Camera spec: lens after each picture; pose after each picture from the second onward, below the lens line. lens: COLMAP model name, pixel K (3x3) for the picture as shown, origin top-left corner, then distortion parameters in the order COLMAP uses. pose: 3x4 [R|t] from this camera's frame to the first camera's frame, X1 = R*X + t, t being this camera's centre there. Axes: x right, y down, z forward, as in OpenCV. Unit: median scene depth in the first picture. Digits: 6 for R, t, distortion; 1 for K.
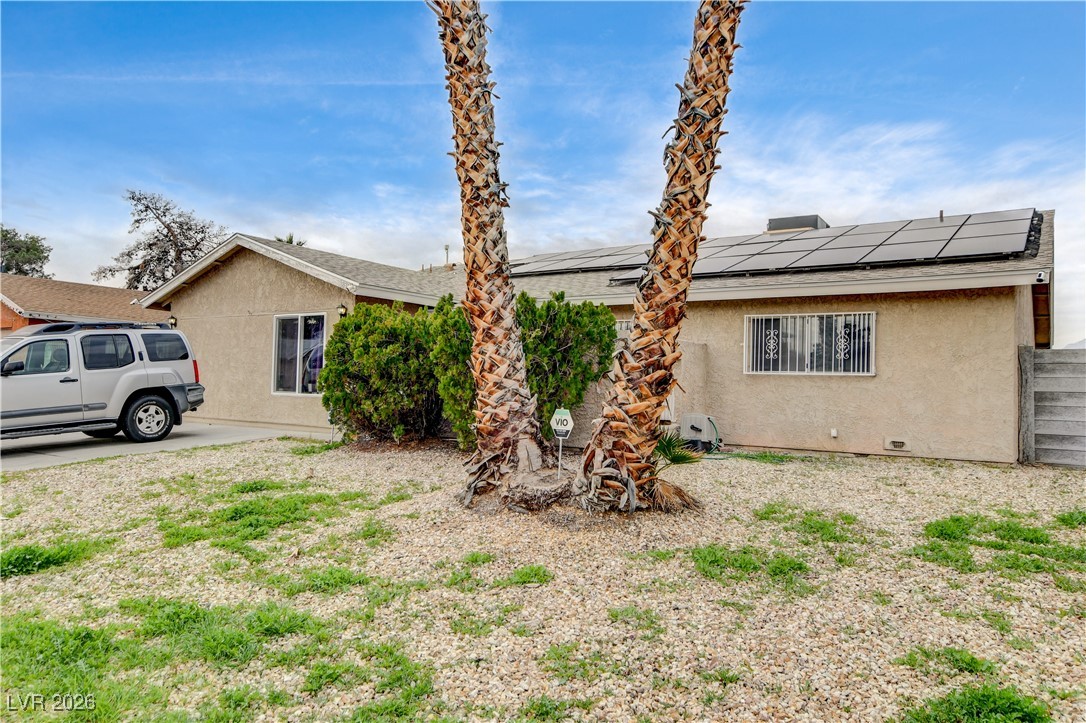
lens RADIAL K [[722.6, 0, 543.0], [0, 722.6, 361.5], [0, 0, 1]] dist [-0.001630, -0.000304]
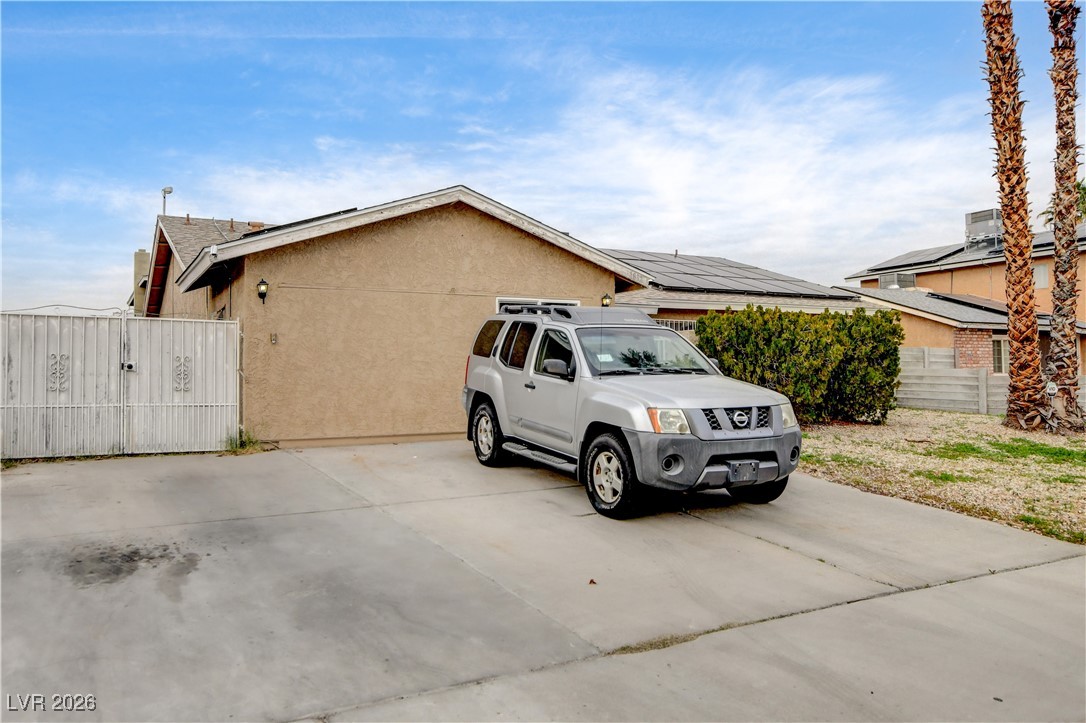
lens RADIAL K [[782.8, 0, 543.0], [0, 782.8, 361.5], [0, 0, 1]] dist [-0.000894, 0.003214]
pose [[0.464492, -0.013358, 0.885477, -1.161861], [-0.008253, 0.999778, 0.019412, -0.010217], [-0.885539, -0.016324, 0.464278, 0.566400]]
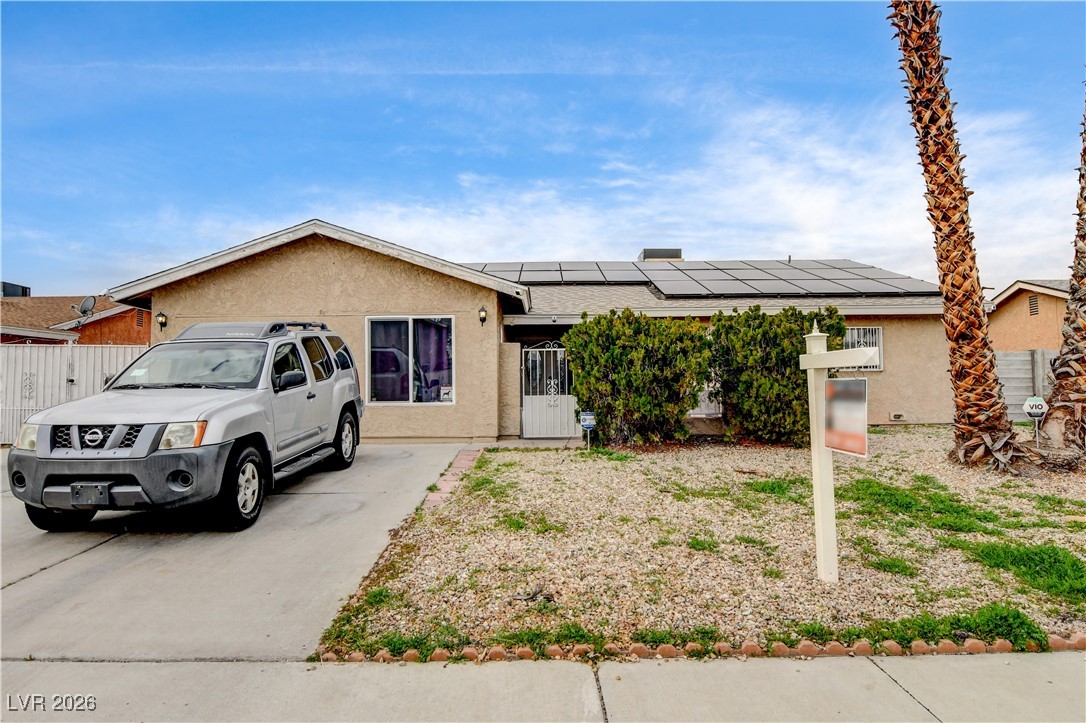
lens RADIAL K [[652.5, 0, 543.0], [0, 652.5, 361.5], [0, 0, 1]] dist [-0.005264, -0.002156]
pose [[0.832926, -0.011177, 0.553271, -0.656842], [0.012240, 0.999924, 0.001774, -0.007491], [-0.553249, 0.005294, 0.832999, 0.219673]]
